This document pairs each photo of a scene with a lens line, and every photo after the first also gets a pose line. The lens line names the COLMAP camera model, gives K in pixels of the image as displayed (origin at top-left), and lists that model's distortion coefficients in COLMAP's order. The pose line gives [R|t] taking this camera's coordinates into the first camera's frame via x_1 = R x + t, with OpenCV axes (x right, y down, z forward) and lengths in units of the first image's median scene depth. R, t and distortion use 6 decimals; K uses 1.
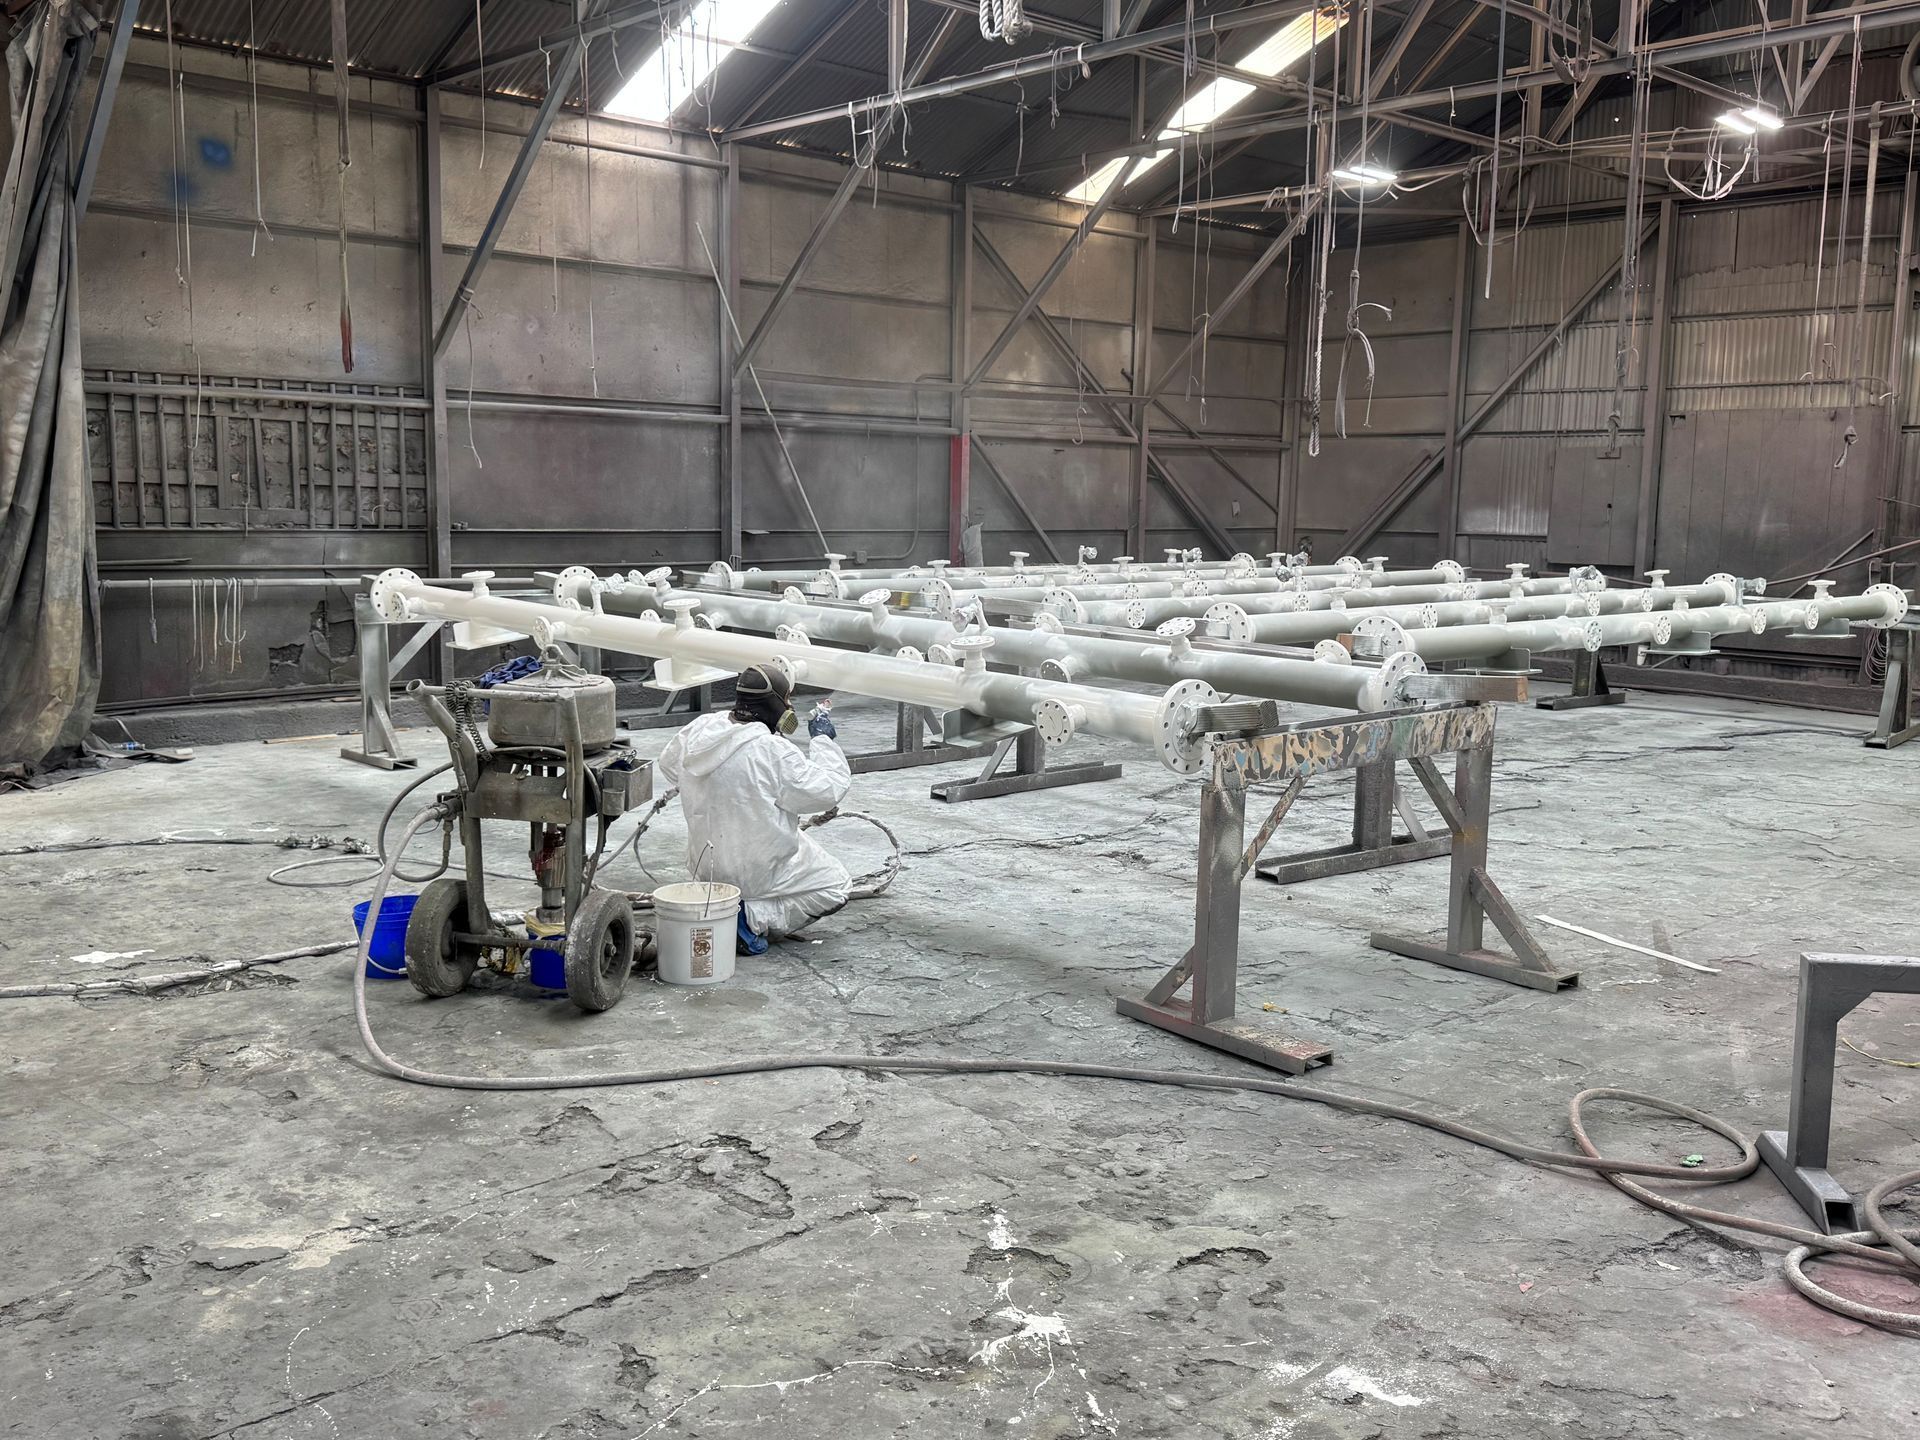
lens RADIAL K [[1742.6, 0, 960.6], [0, 1742.6, 721.1], [0, 0, 1]] dist [-0.000251, -0.010819]
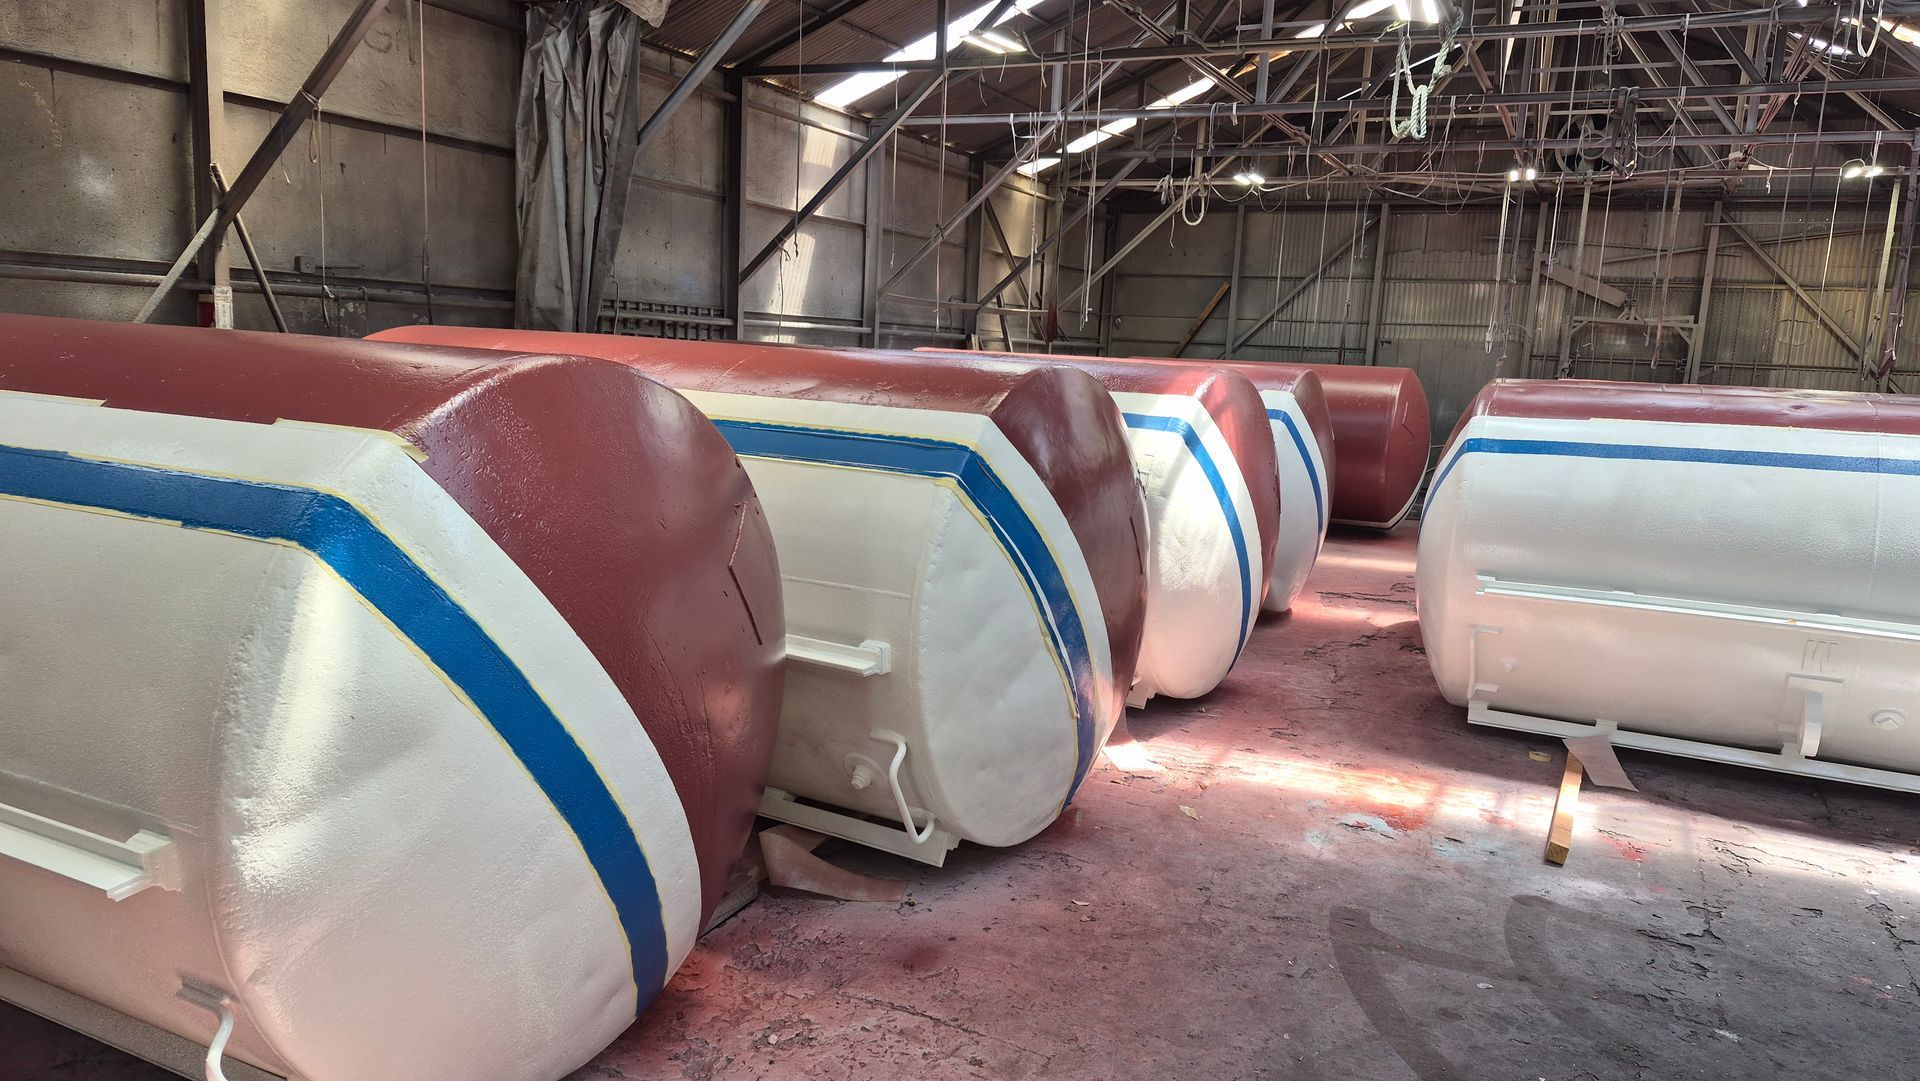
lens RADIAL K [[1329.8, 0, 958.8], [0, 1329.8, 546.6], [0, 0, 1]] dist [0.013931, 0.005278]
pose [[0.928248, -0.029417, 0.370796, -0.483902], [0.018006, 0.999253, 0.034199, -0.043686], [-0.371525, -0.025068, 0.928084, 0.016886]]
